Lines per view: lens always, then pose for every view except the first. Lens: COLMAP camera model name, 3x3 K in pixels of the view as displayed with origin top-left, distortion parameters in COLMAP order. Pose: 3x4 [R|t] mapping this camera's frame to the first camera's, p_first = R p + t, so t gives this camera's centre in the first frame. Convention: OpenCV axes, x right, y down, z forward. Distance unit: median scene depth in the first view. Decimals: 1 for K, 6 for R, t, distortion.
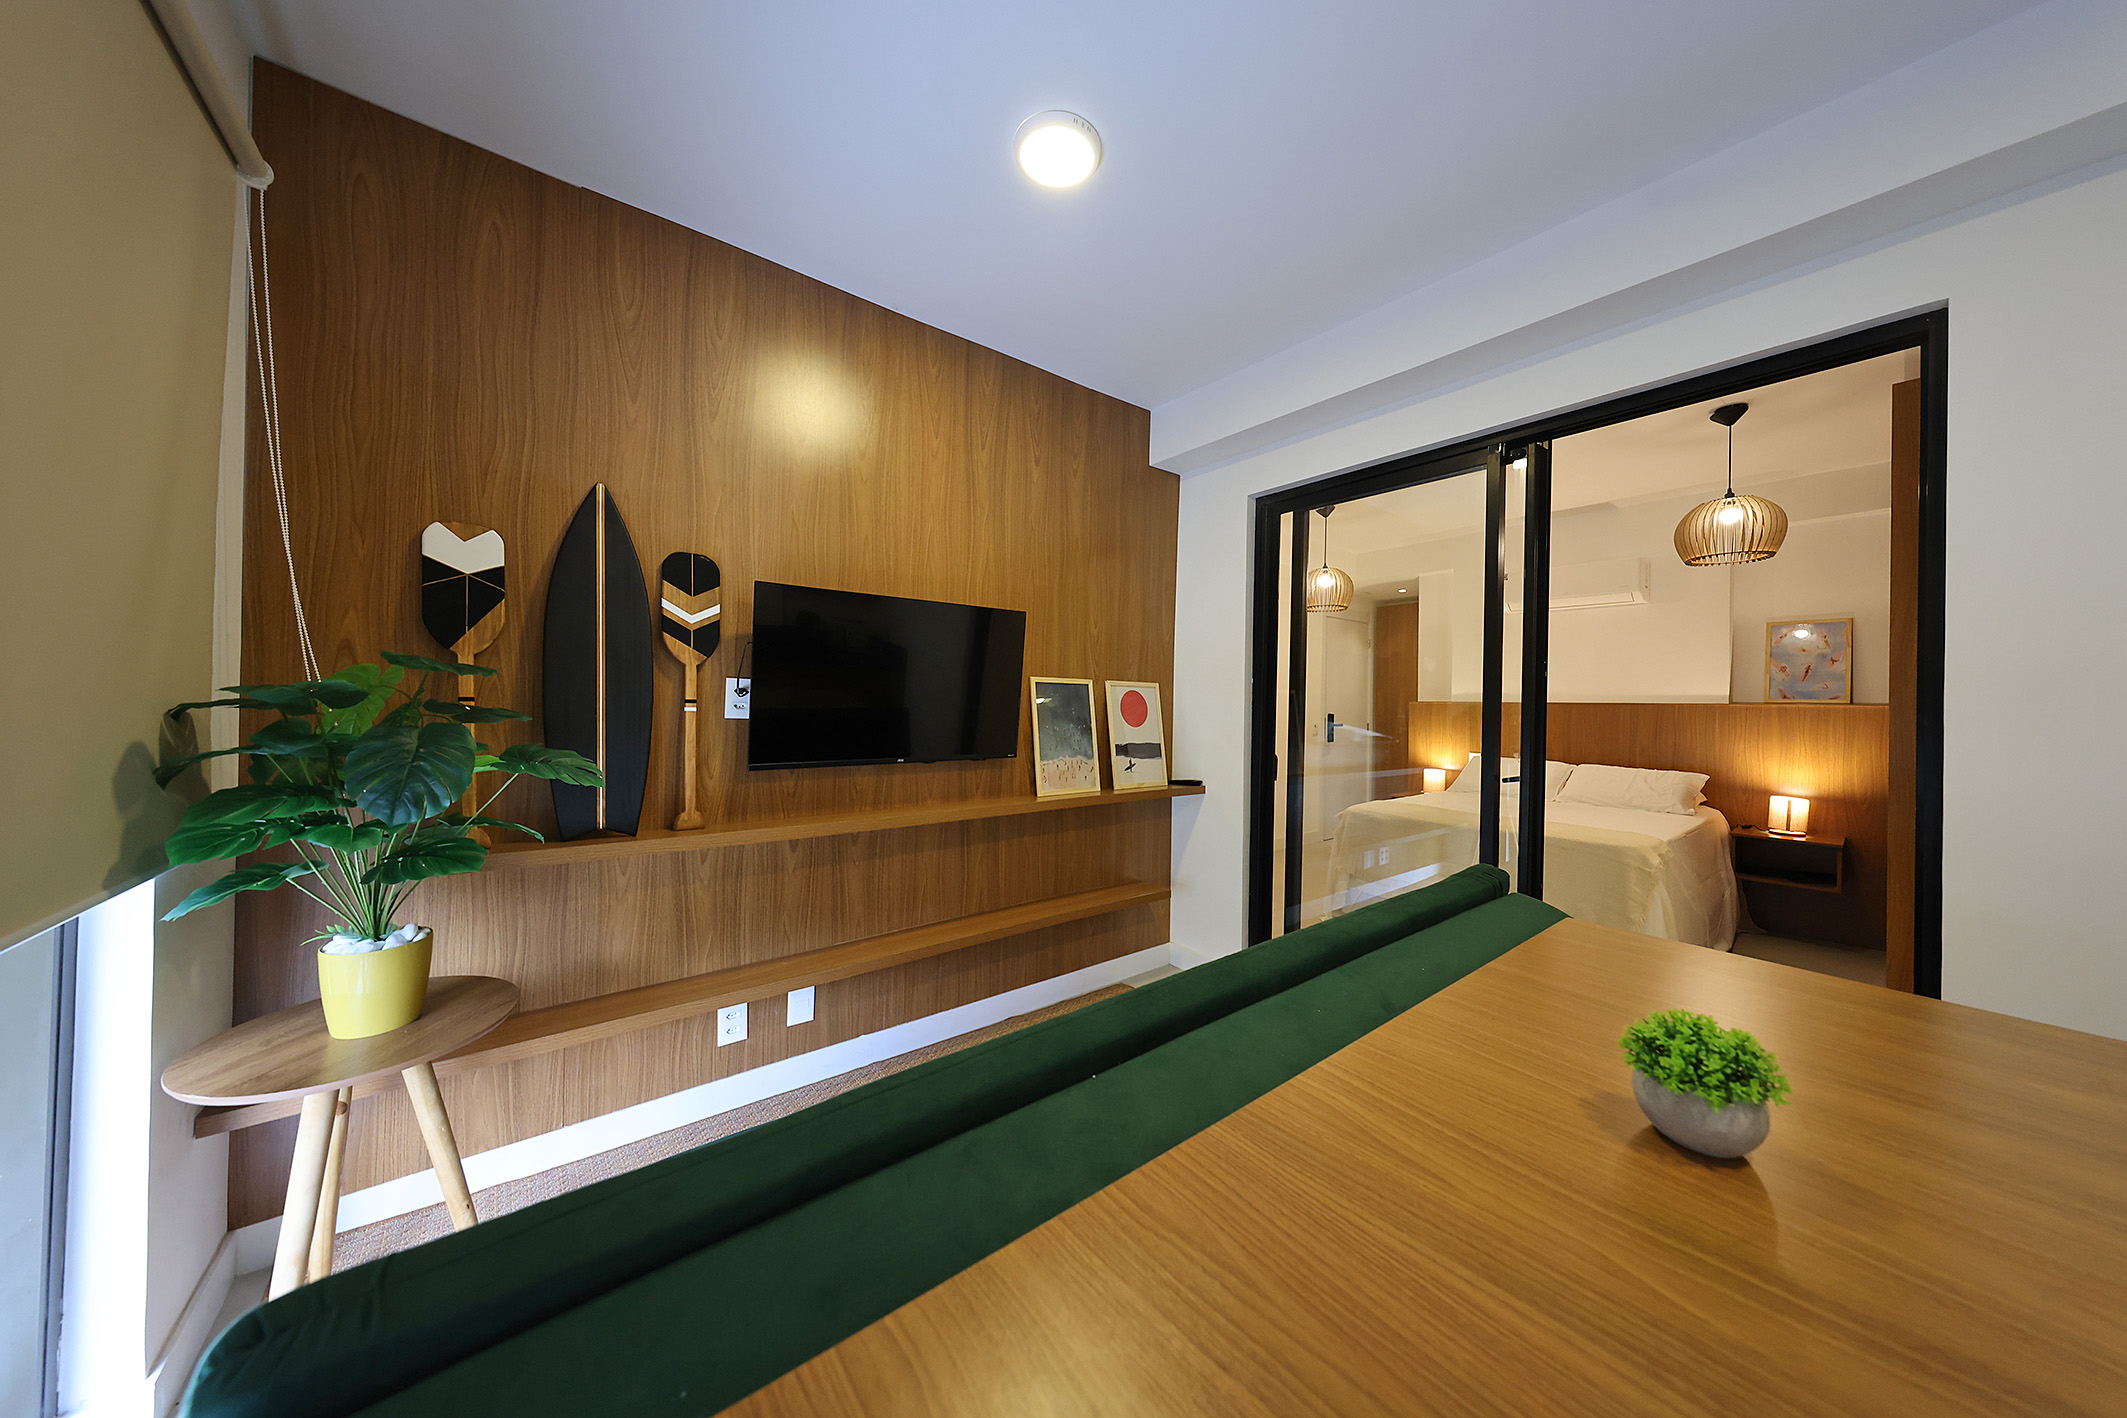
lens RADIAL K [[664.8, 0, 1064.4], [0, 664.8, 705.1], [0, 0, 1]] dist [0.000958, -0.000045]
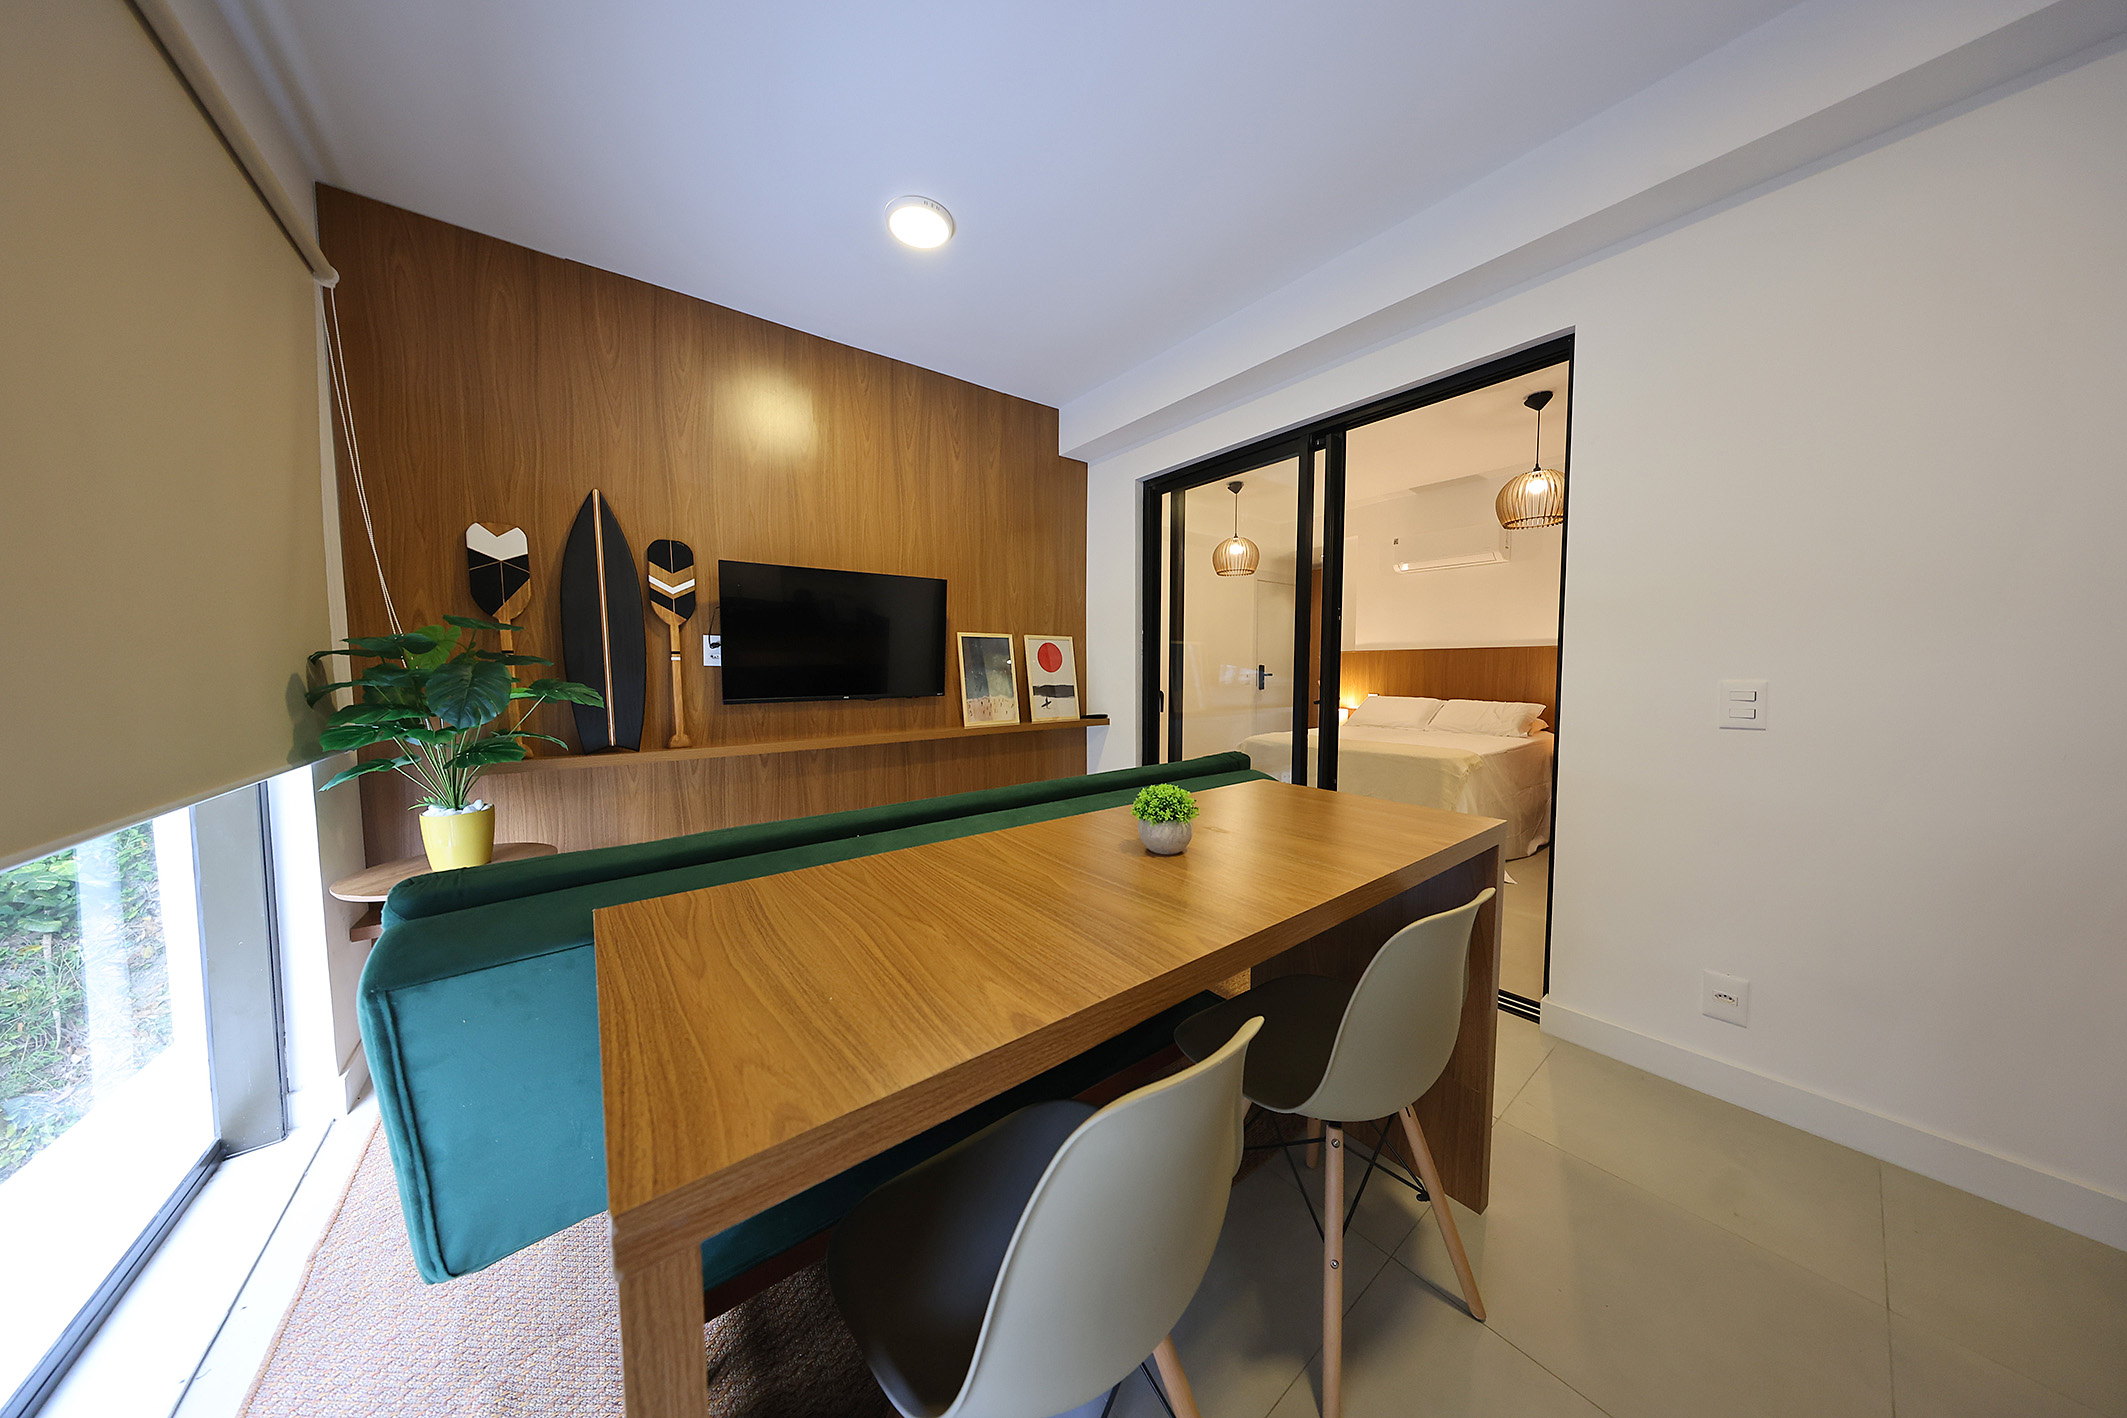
lens RADIAL K [[609.4, 0, 1066.3], [0, 609.4, 709.0], [0, 0, 1]] dist [-0.004114, 0.000830]
pose [[0.999698, -0.022475, -0.009936, 0.199116], [0.023067, 0.997672, 0.064175, 0.039898], [0.008471, -0.064385, 0.997889, -0.189170]]
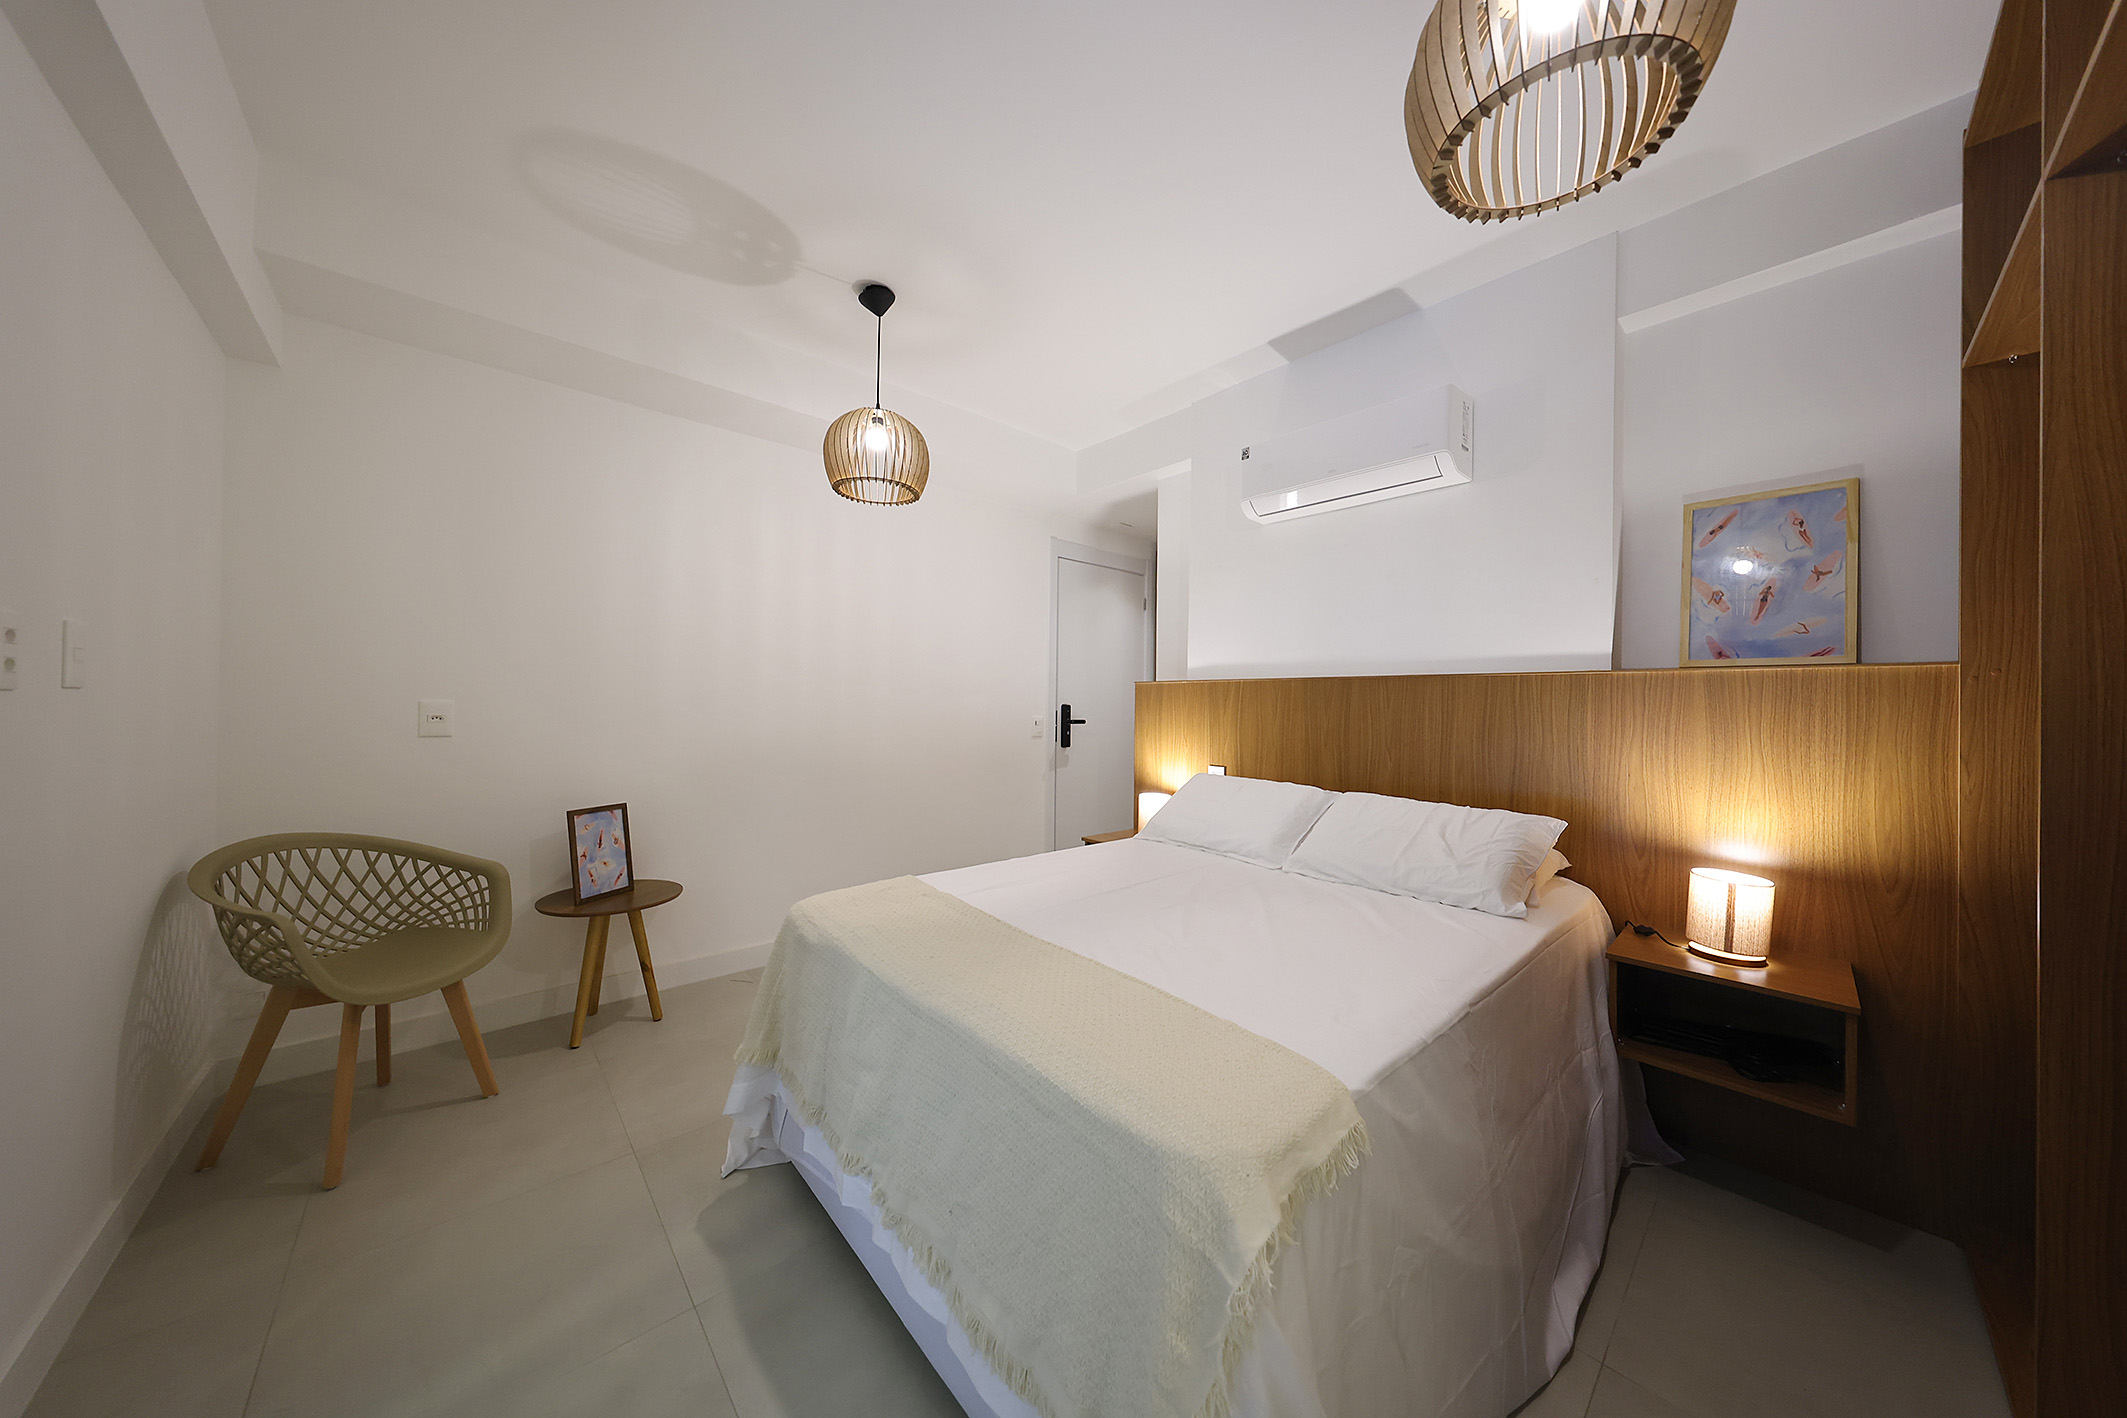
lens RADIAL K [[668.5, 0, 1063.5], [0, 668.5, 709.0], [0, 0, 1]] dist [0.000599, 0.000029]
pose [[0.998349, -0.003353, 0.057333, 1.050542], [0.003051, 0.999981, 0.005357, 0.041282], [-0.057350, -0.005173, 0.998341, 0.984151]]
